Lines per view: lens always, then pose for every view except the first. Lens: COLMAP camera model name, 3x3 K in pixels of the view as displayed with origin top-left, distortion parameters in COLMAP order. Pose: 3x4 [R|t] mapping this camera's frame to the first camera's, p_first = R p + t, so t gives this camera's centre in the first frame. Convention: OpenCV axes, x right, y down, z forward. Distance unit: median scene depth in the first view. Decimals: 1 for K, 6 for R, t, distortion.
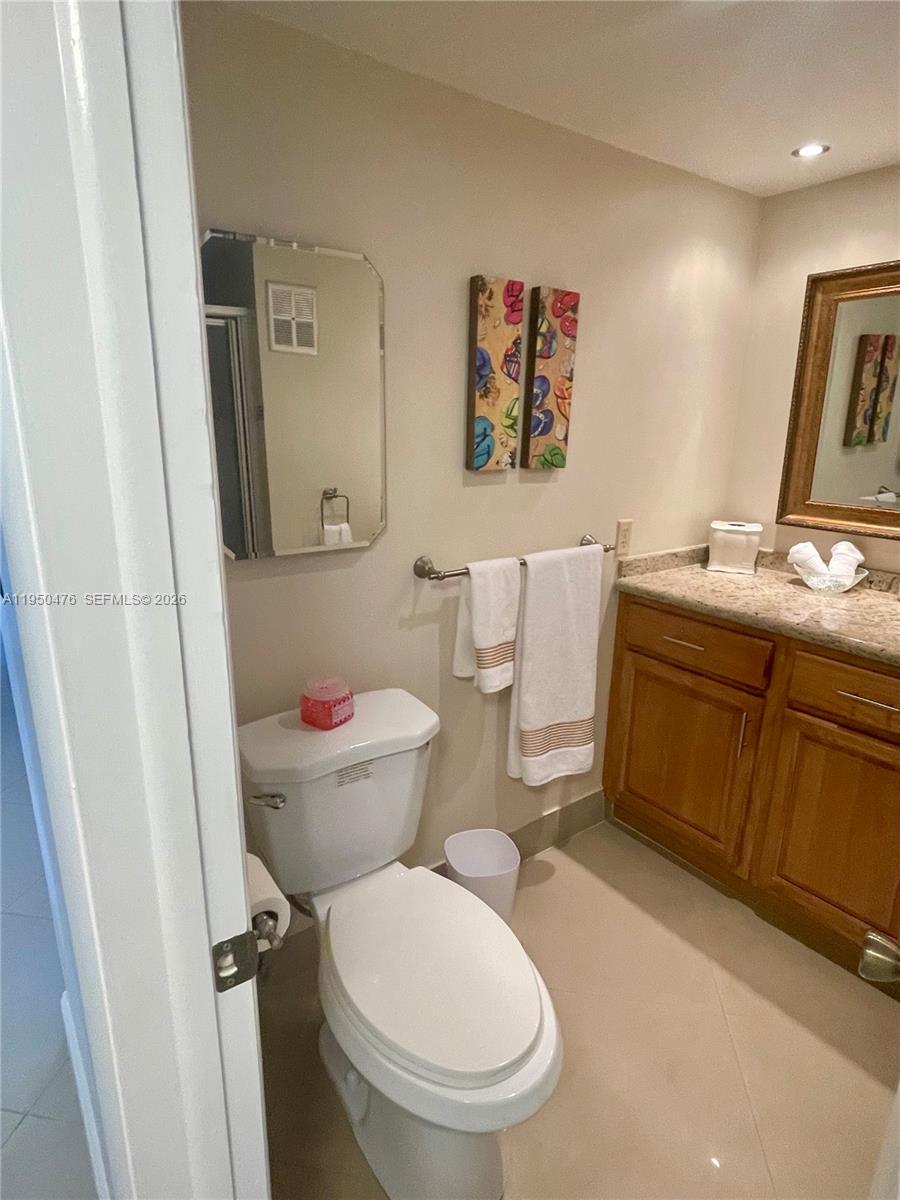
lens RADIAL K [[662.8, 0, 445.3], [0, 662.8, 603.9], [0, 0, 1]] dist [-0.001450, -0.005851]
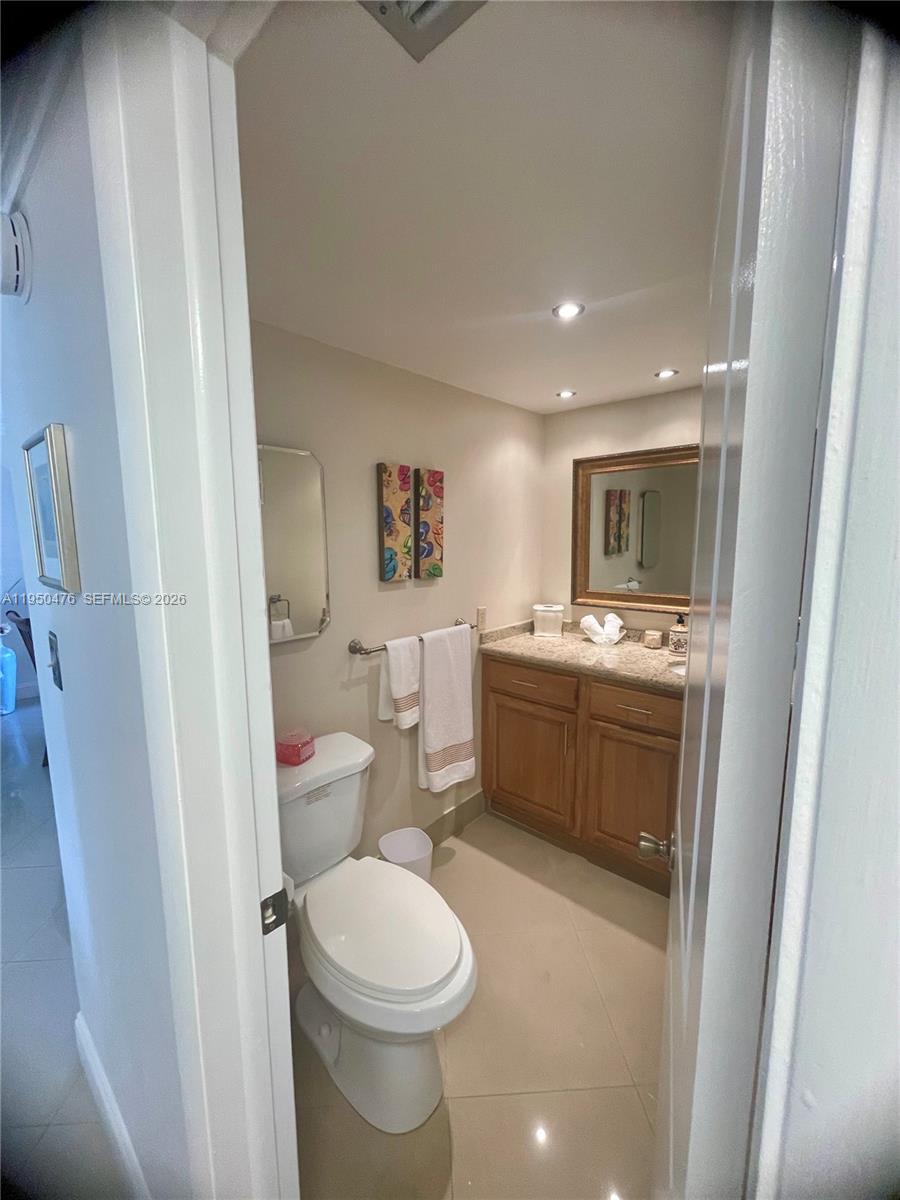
lens RADIAL K [[478.6, 0, 451.4], [0, 478.6, 601.1], [0, 0, 1]] dist [-0.000386, 0.000531]
pose [[0.976513, -0.049799, 0.209624, -0.035672], [0.078613, 0.988200, -0.131453, 0.000997], [-0.200604, 0.144845, 0.968906, -0.085359]]
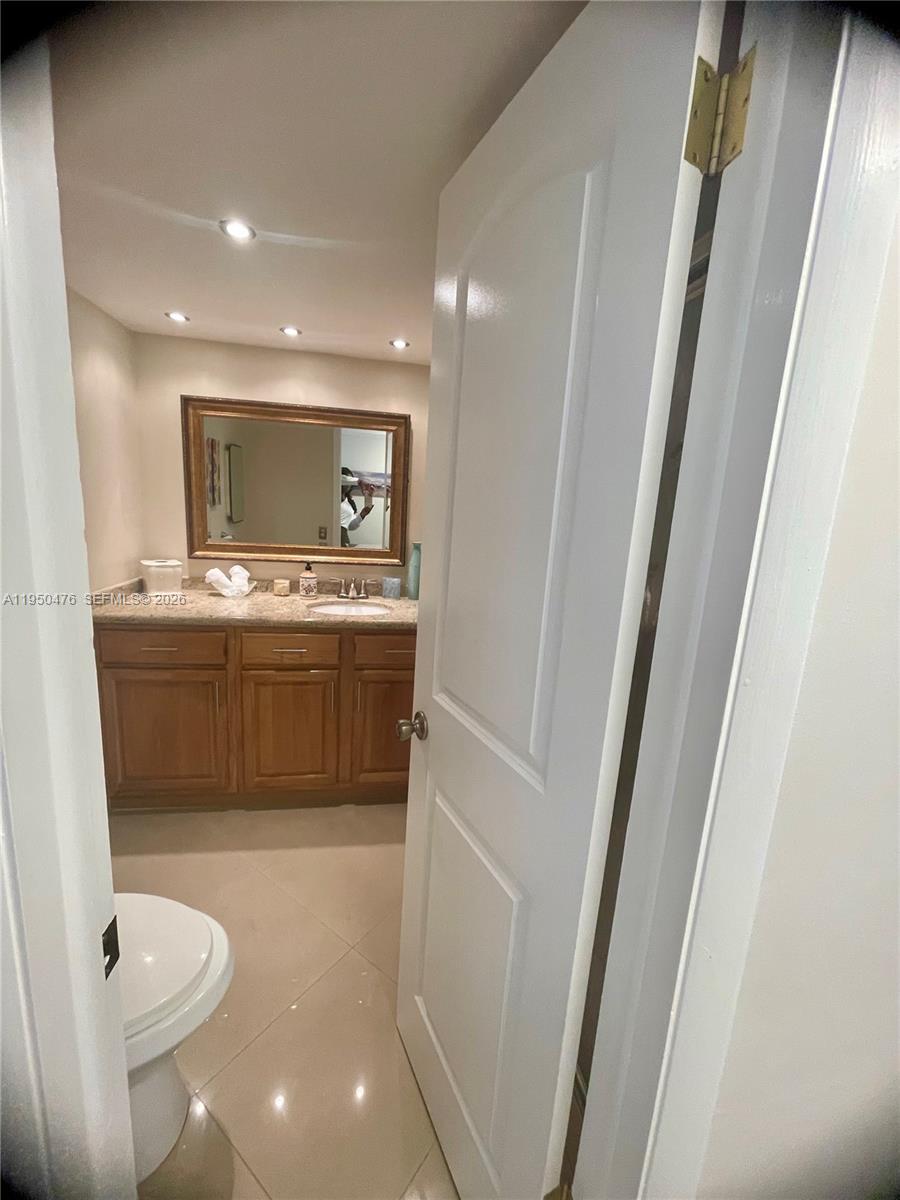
lens RADIAL K [[478.6, 0, 447.6], [0, 478.6, 597.4], [0, 0, 1]] dist [-0.000386, 0.000531]
pose [[0.459199, -0.148444, 0.875843, -0.216307], [0.189061, 0.979682, 0.066920, 0.001456], [-0.867981, 0.134859, 0.477935, 0.003920]]
